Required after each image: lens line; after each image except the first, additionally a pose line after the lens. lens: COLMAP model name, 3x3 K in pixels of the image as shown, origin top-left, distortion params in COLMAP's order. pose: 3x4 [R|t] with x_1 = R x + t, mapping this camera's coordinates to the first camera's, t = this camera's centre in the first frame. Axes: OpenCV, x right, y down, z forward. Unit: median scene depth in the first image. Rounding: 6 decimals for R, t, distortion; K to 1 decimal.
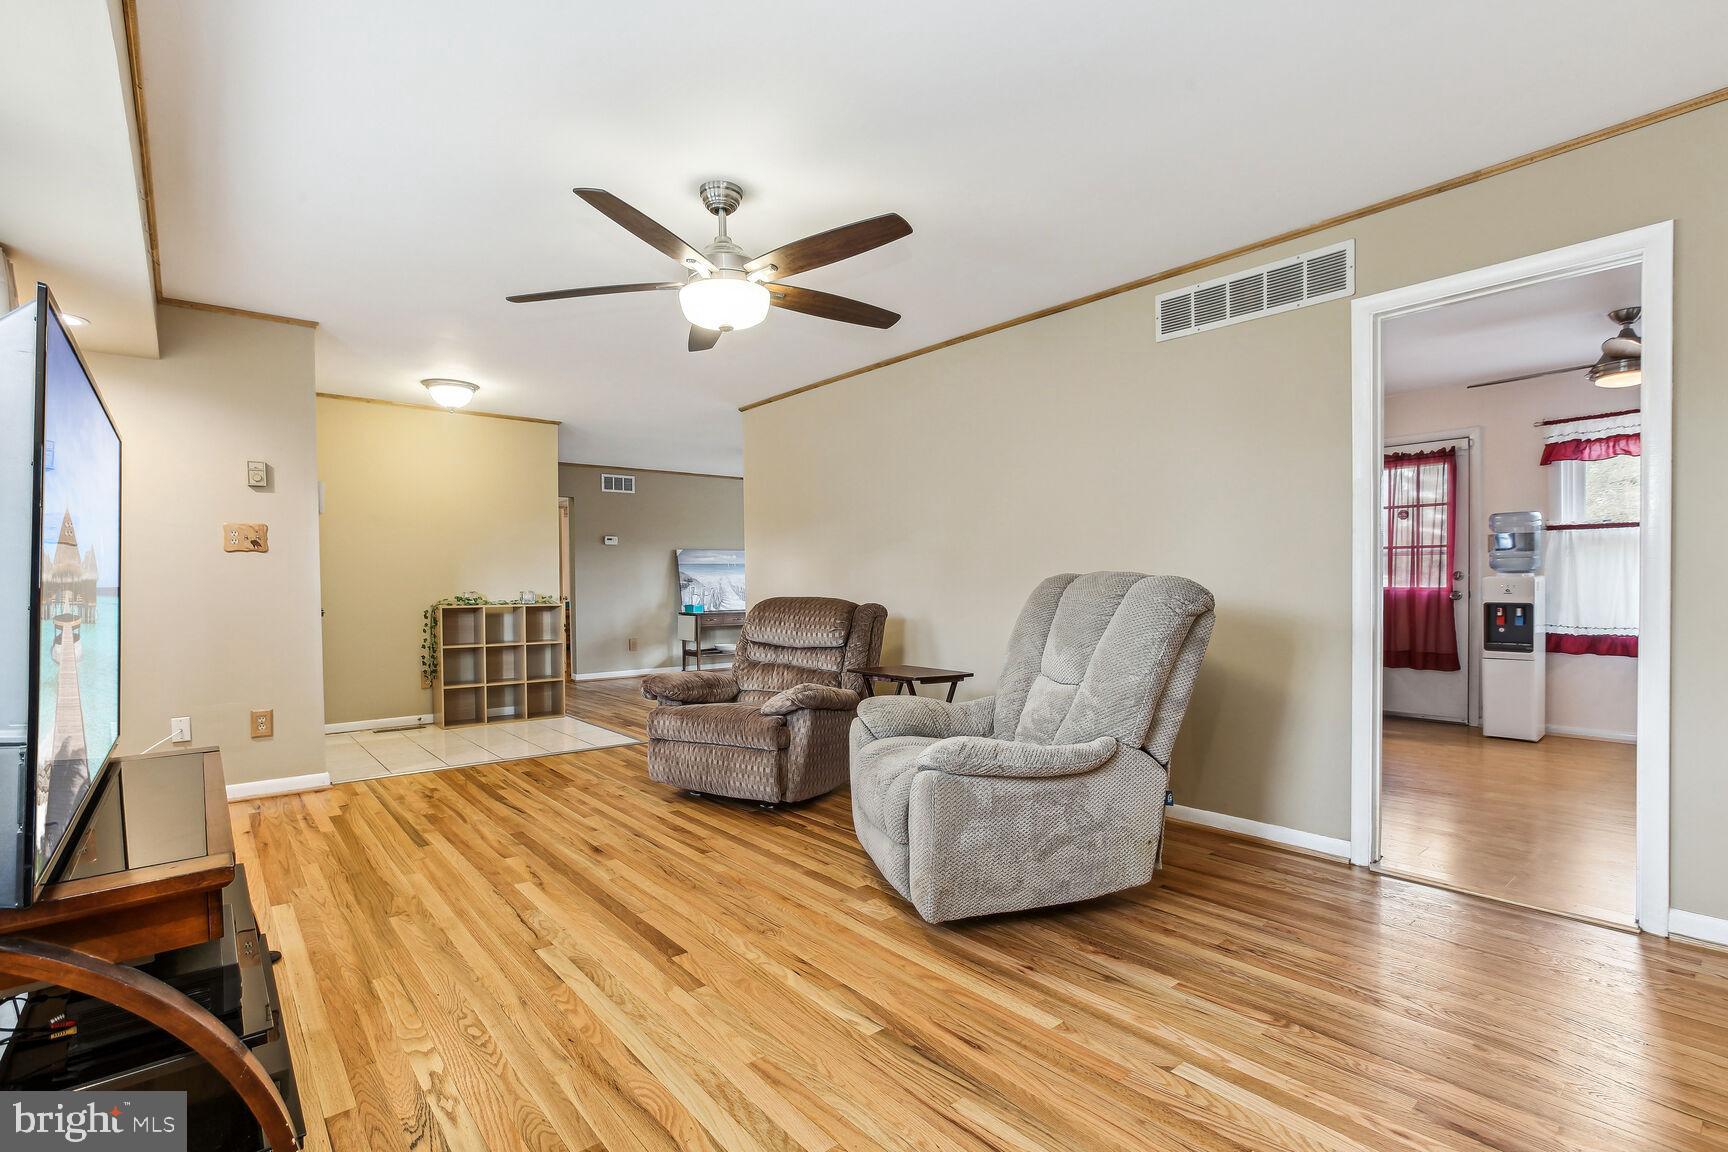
lens RADIAL K [[794.9, 0, 865.2], [0, 794.9, 583.4], [0, 0, 1]] dist [-0.038173, 0.020700]
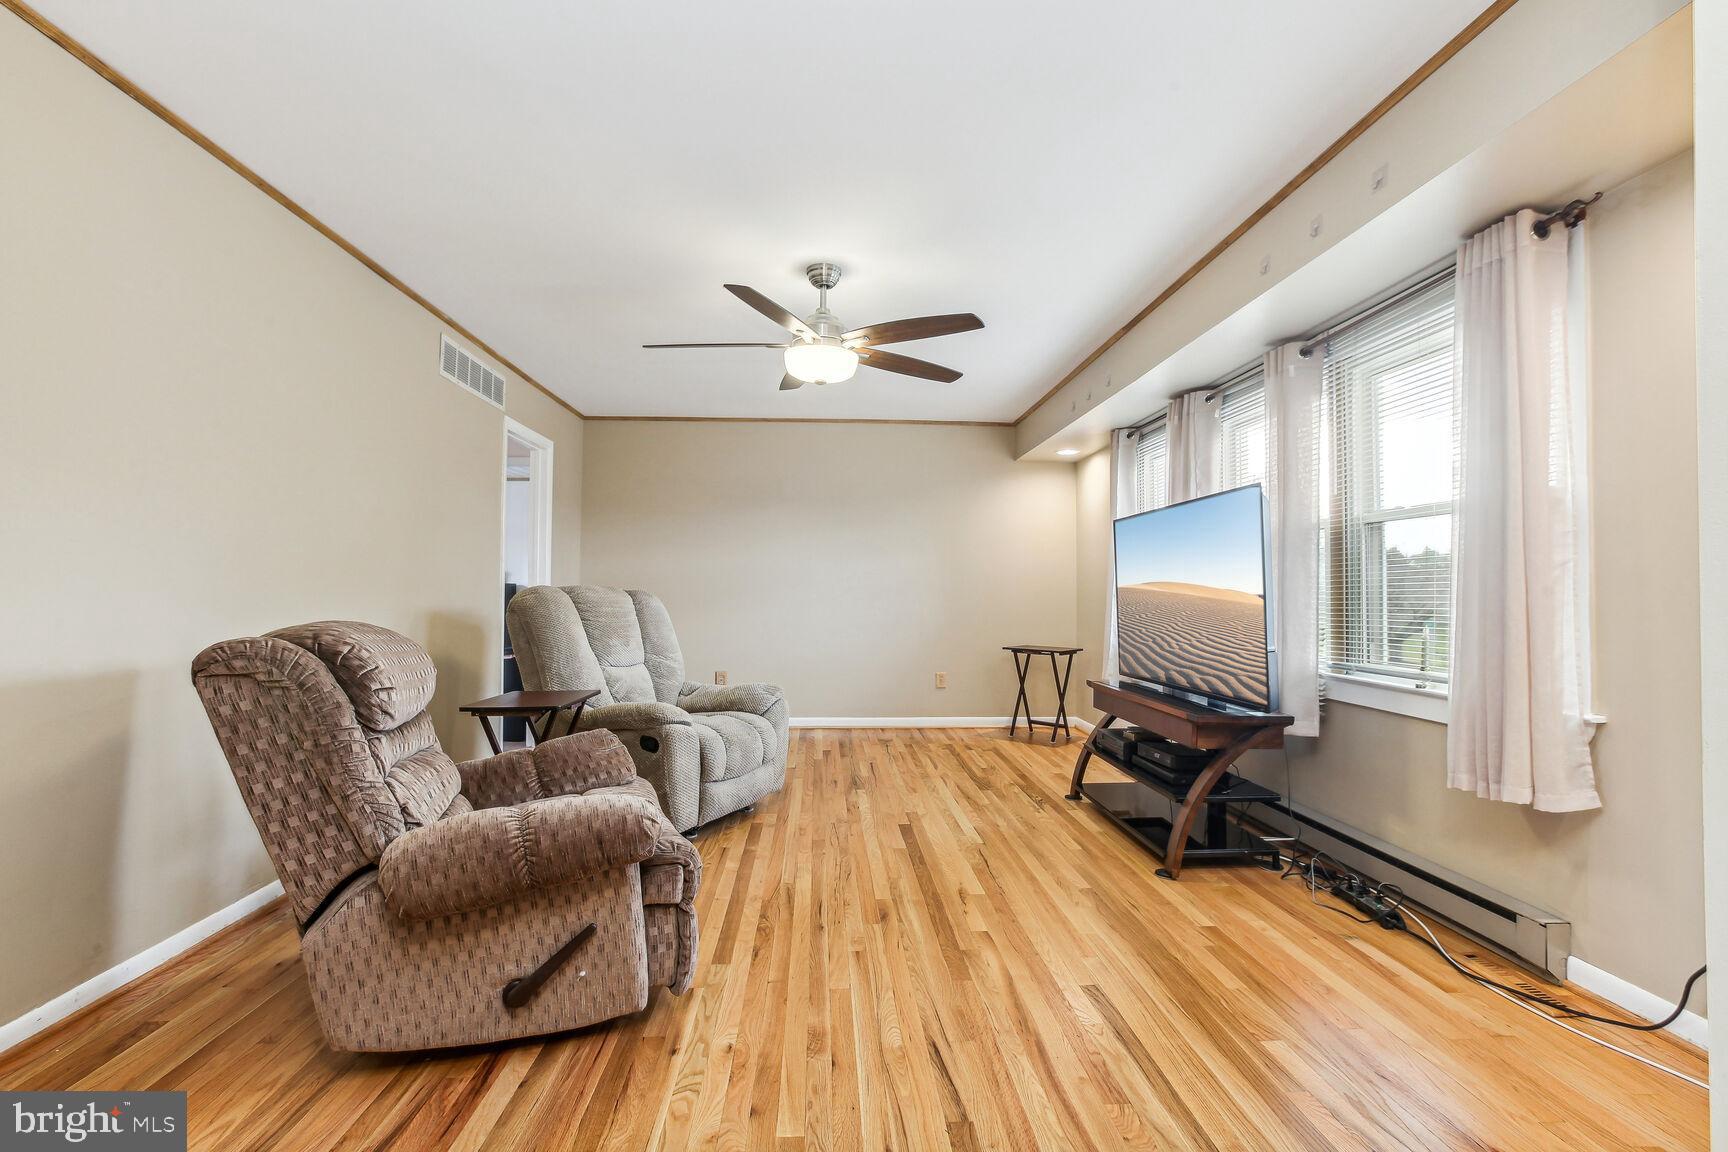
lens RADIAL K [[794.9, 0, 865.2], [0, 794.9, 583.4], [0, 0, 1]] dist [-0.038173, 0.020700]
pose [[-0.794770, 0.009383, 0.606838, -0.905008], [-0.001962, 0.999836, -0.018029, 0.008078], [-0.606908, -0.015519, -0.794621, 1.828391]]
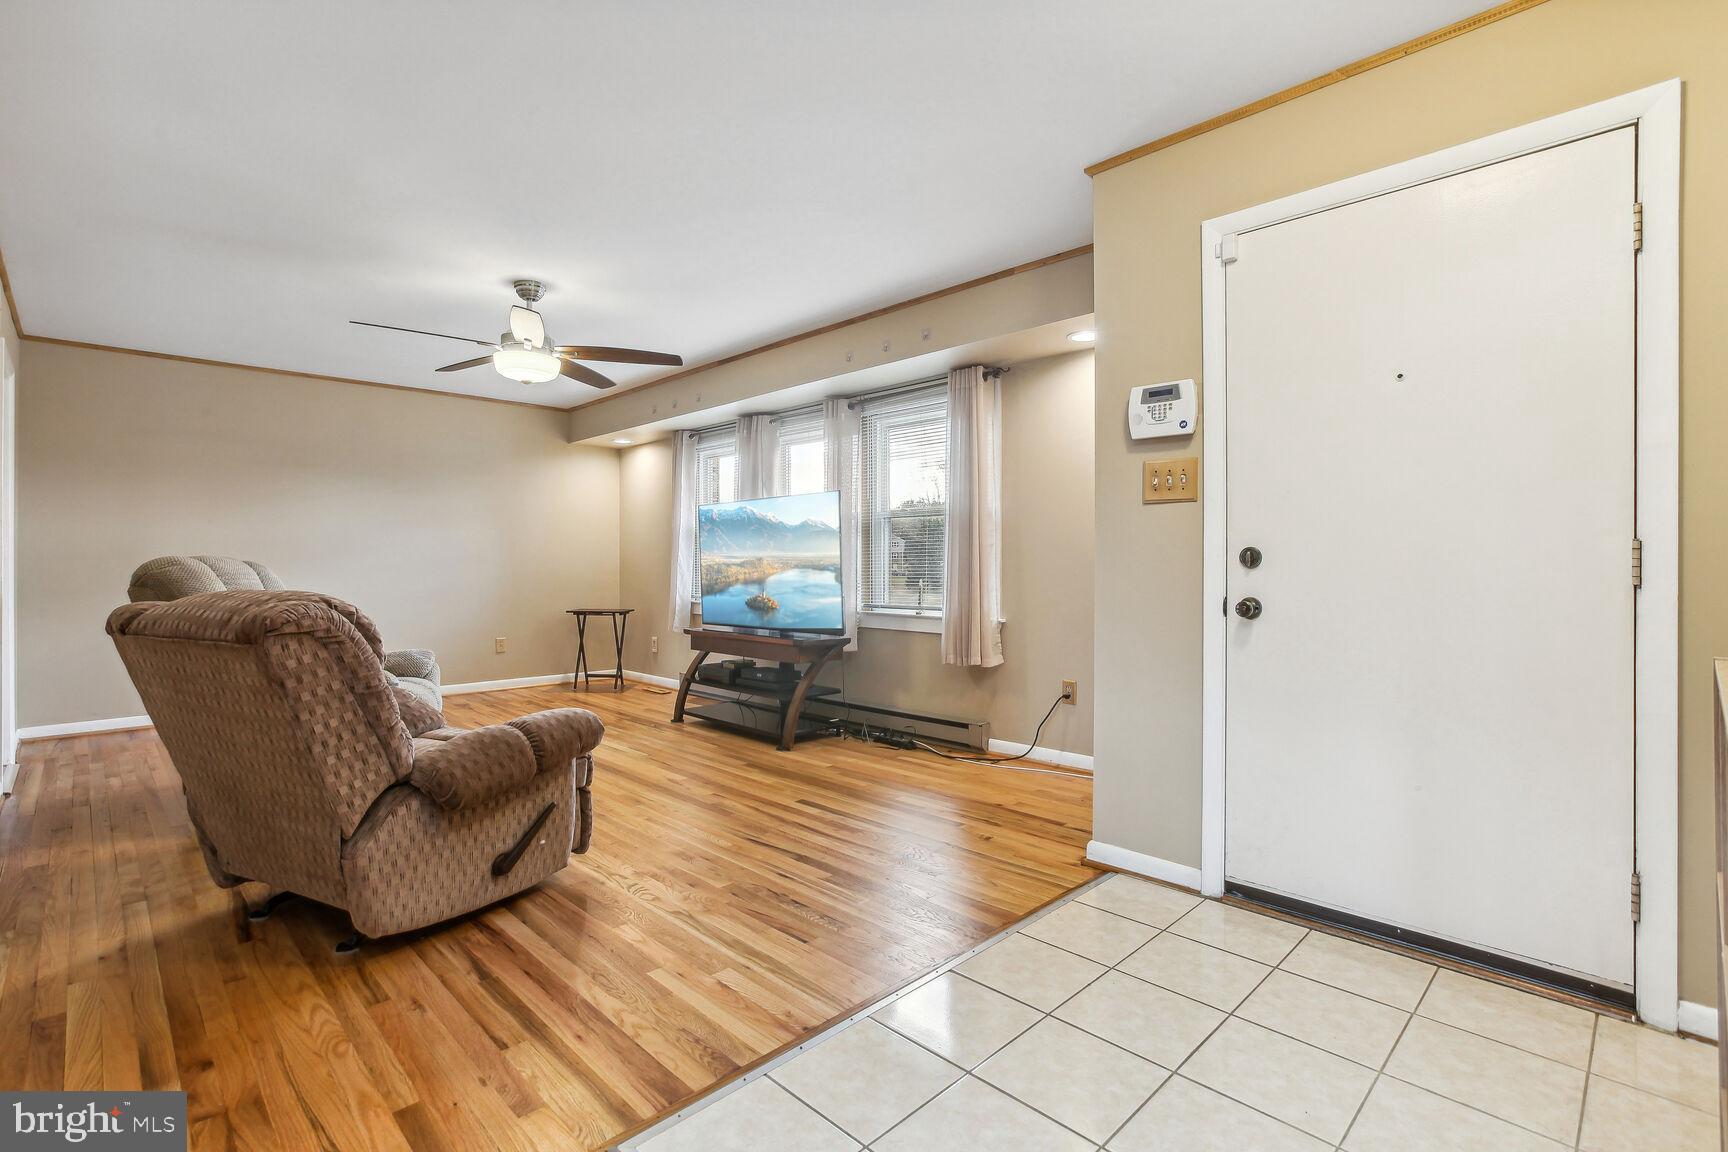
lens RADIAL K [[794.9, 0, 865.2], [0, 794.9, 583.4], [0, 0, 1]] dist [-0.038173, 0.020700]
pose [[-0.997370, 0.010120, -0.071765, -0.637809], [0.008558, 0.999720, 0.022048, 0.012550], [0.071968, 0.021376, -0.997178, 2.324232]]
